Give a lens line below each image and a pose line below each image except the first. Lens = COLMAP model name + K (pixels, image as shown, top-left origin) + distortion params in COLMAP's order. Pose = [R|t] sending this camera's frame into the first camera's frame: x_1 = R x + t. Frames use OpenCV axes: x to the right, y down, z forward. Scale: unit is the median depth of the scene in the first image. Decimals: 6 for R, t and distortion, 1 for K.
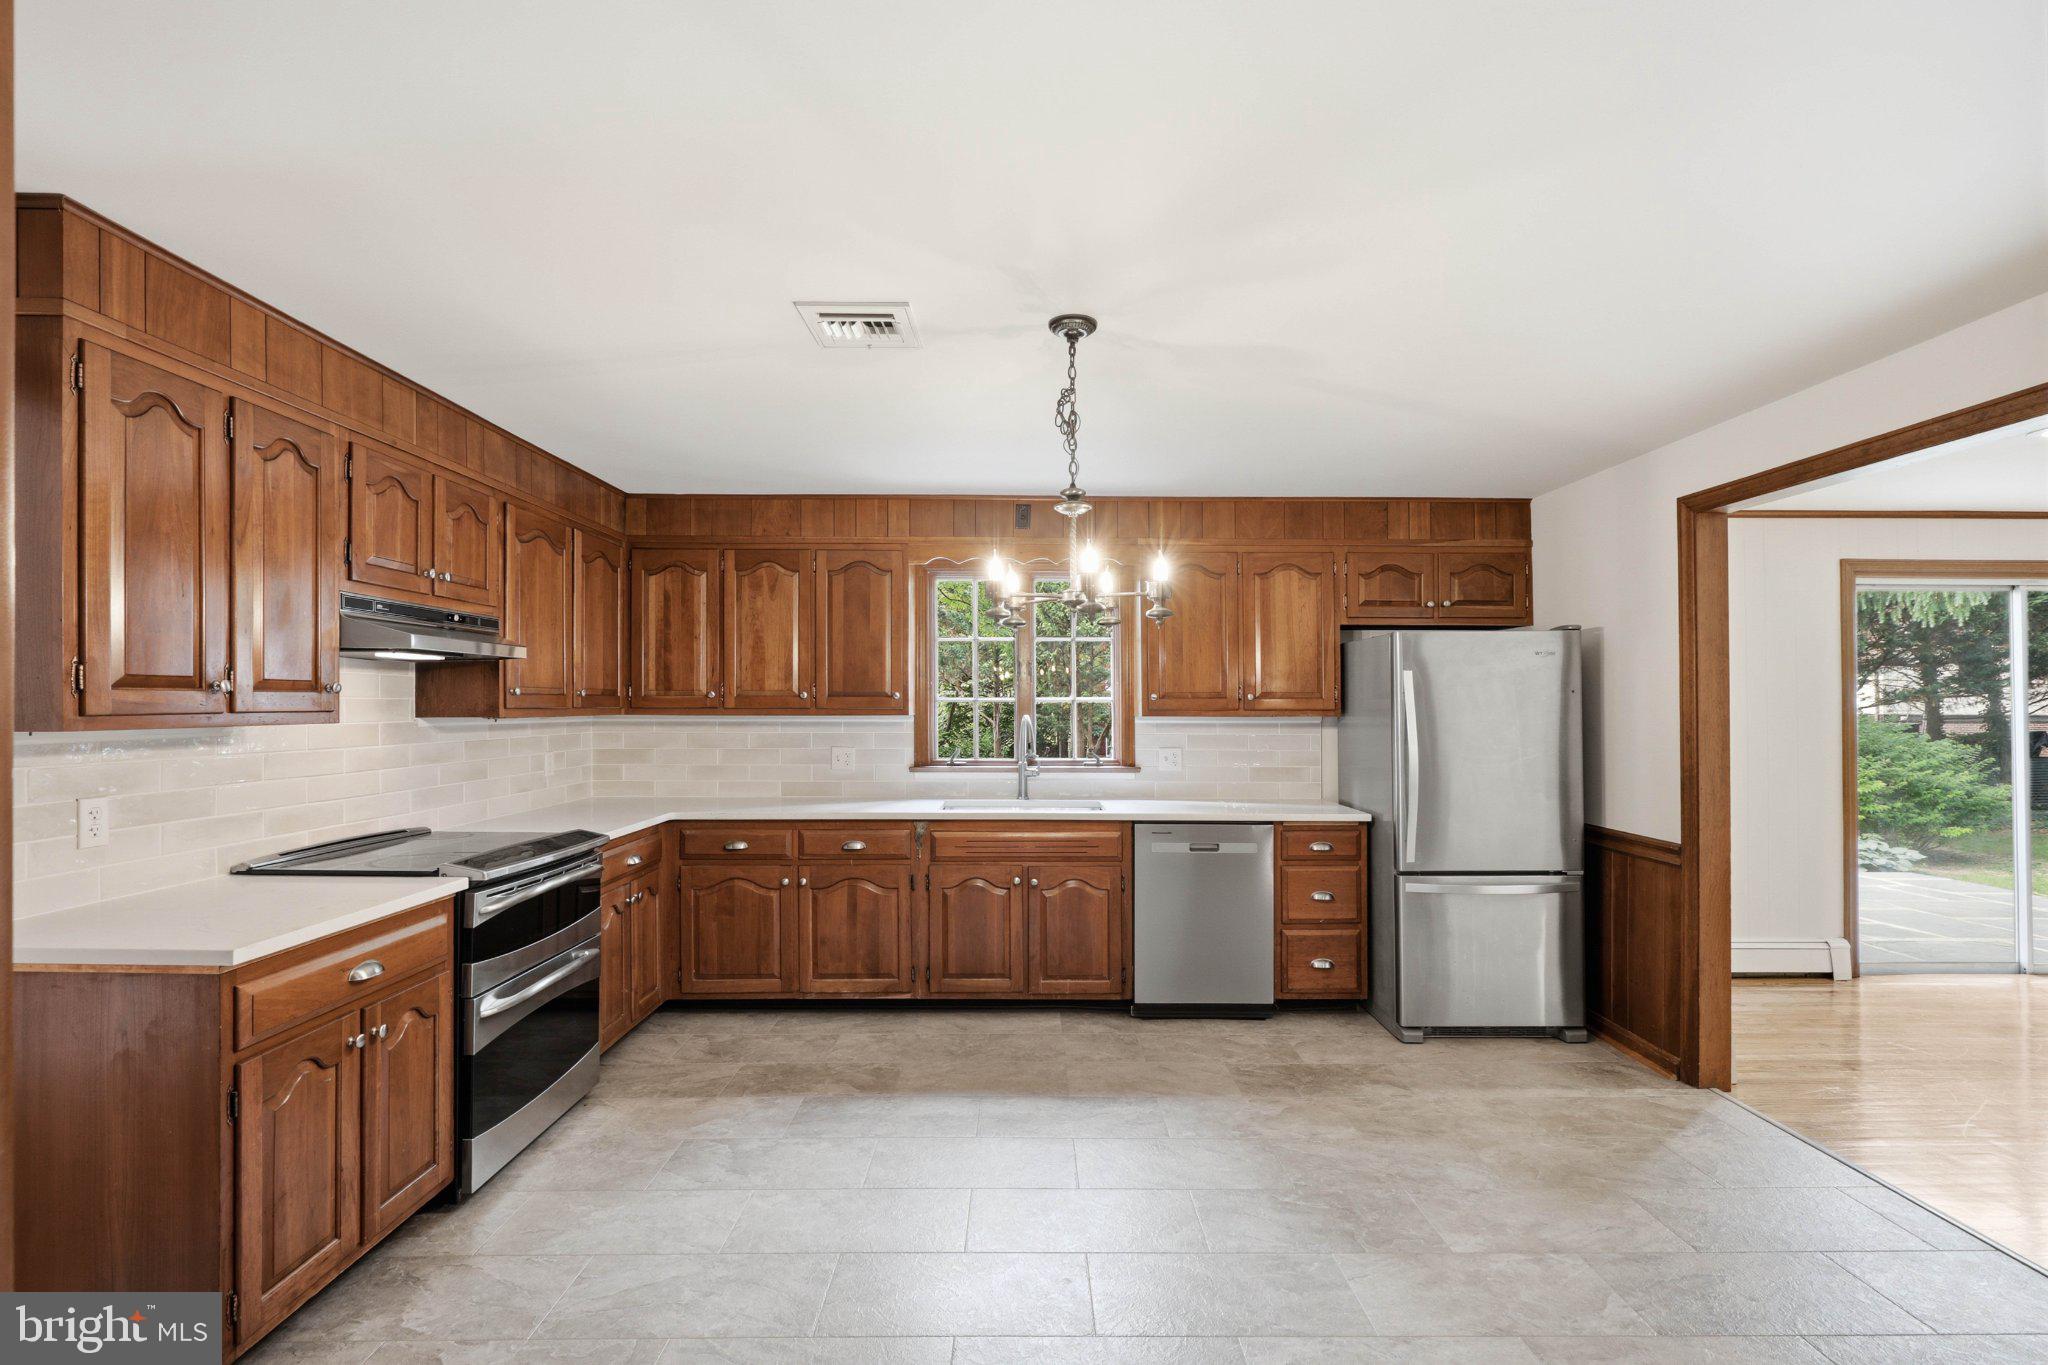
lens RADIAL K [[934.2, 0, 1025.7], [0, 934.2, 693.9], [0, 0, 1]] dist [0.016357, 0.000215]
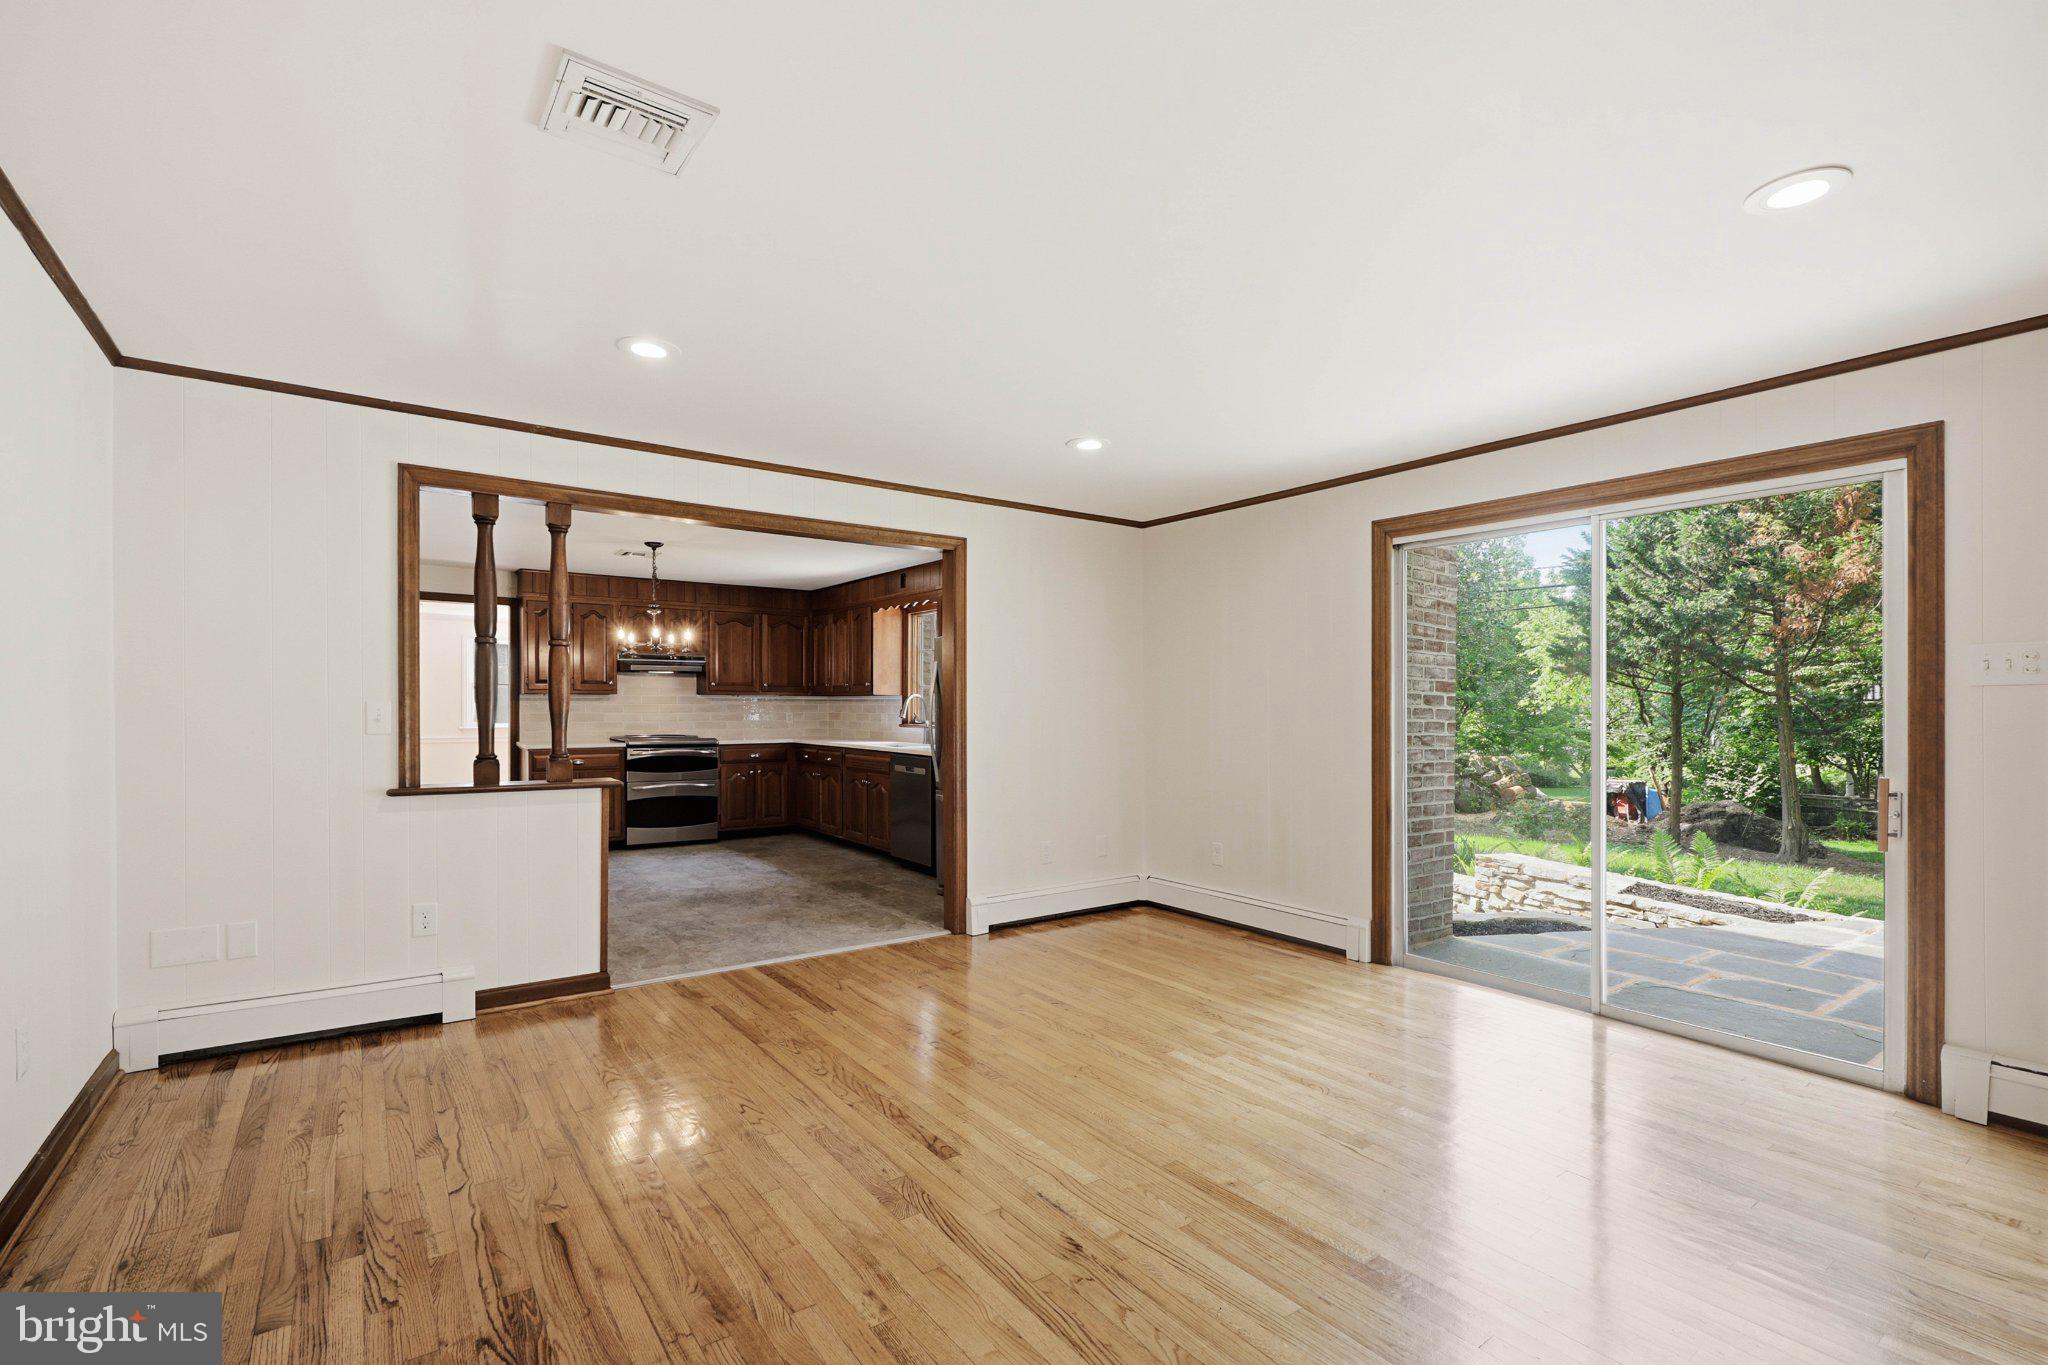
lens RADIAL K [[934.2, 0, 1022.0], [0, 934.2, 693.4], [0, 0, 1]] dist [0.016357, 0.000215]
pose [[0.577920, -0.006418, -0.816068, 2.640637], [0.002248, 0.999978, -0.006272, 0.051540], [0.816090, 0.001790, 0.577921, 0.272764]]
